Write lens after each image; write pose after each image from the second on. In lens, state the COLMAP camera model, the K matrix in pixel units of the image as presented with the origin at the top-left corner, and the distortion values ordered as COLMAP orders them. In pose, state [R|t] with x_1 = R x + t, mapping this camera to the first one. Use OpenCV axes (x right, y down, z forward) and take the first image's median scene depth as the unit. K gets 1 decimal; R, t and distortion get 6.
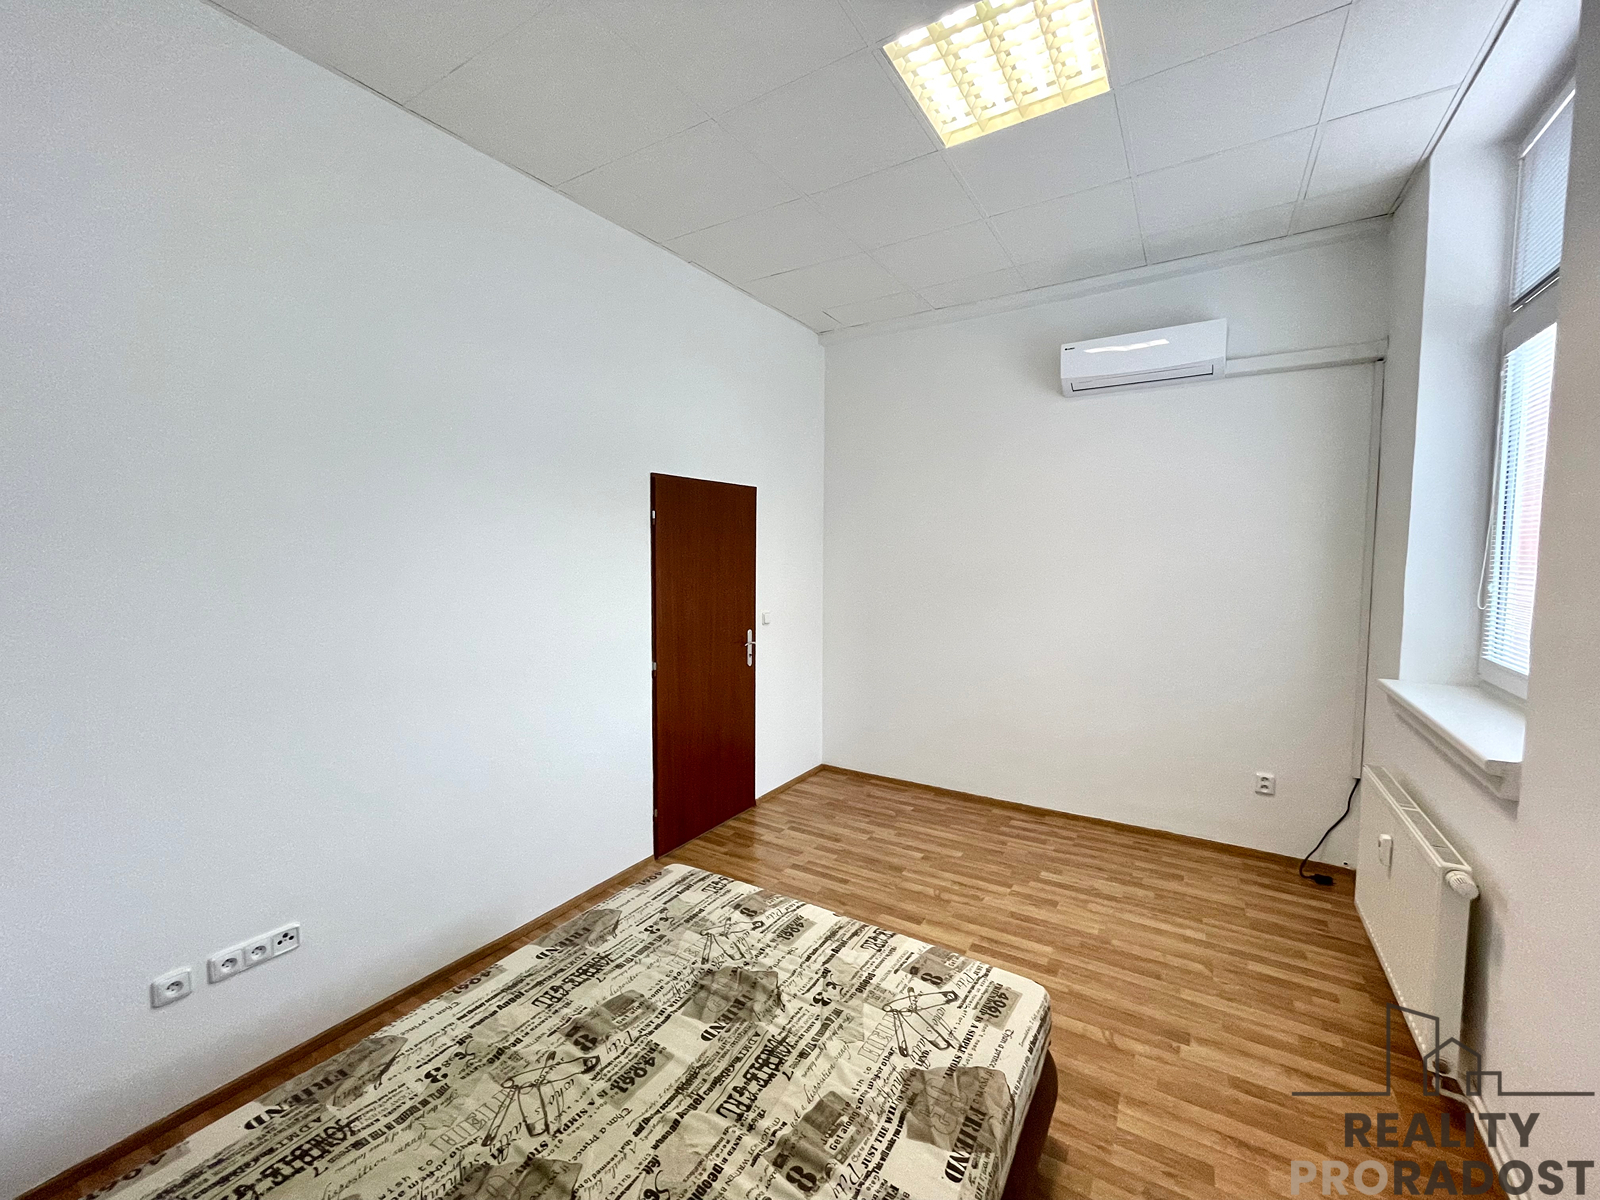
lens RADIAL K [[643.4, 0, 798.9], [0, 643.4, 595.6], [0, 0, 1]] dist [-0.000932, 0.000071]
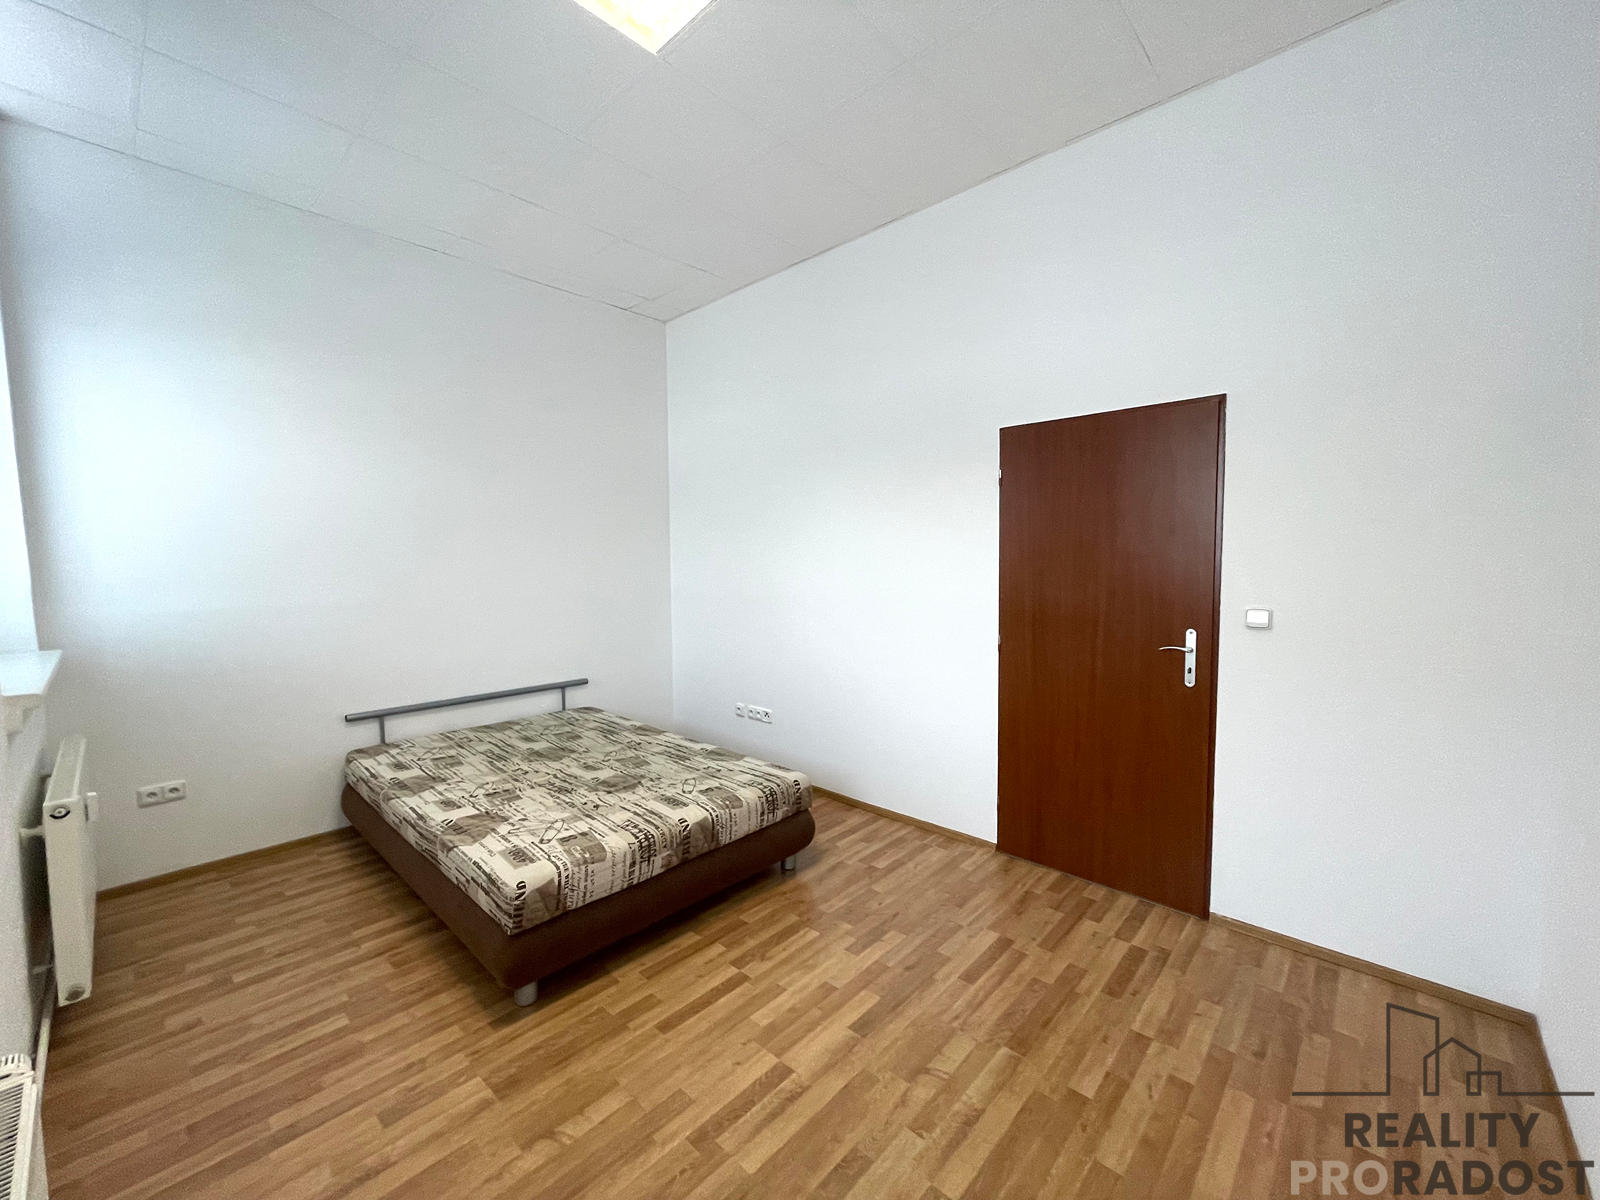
lens RADIAL K [[643.4, 0, 798.1], [0, 643.4, 604.7], [0, 0, 1]] dist [-0.000932, 0.000071]
pose [[-0.182821, 0.076434, -0.980171, 1.142951], [-0.055568, 0.994576, 0.087922, -0.008209], [0.981575, 0.070540, -0.177582, 1.393342]]
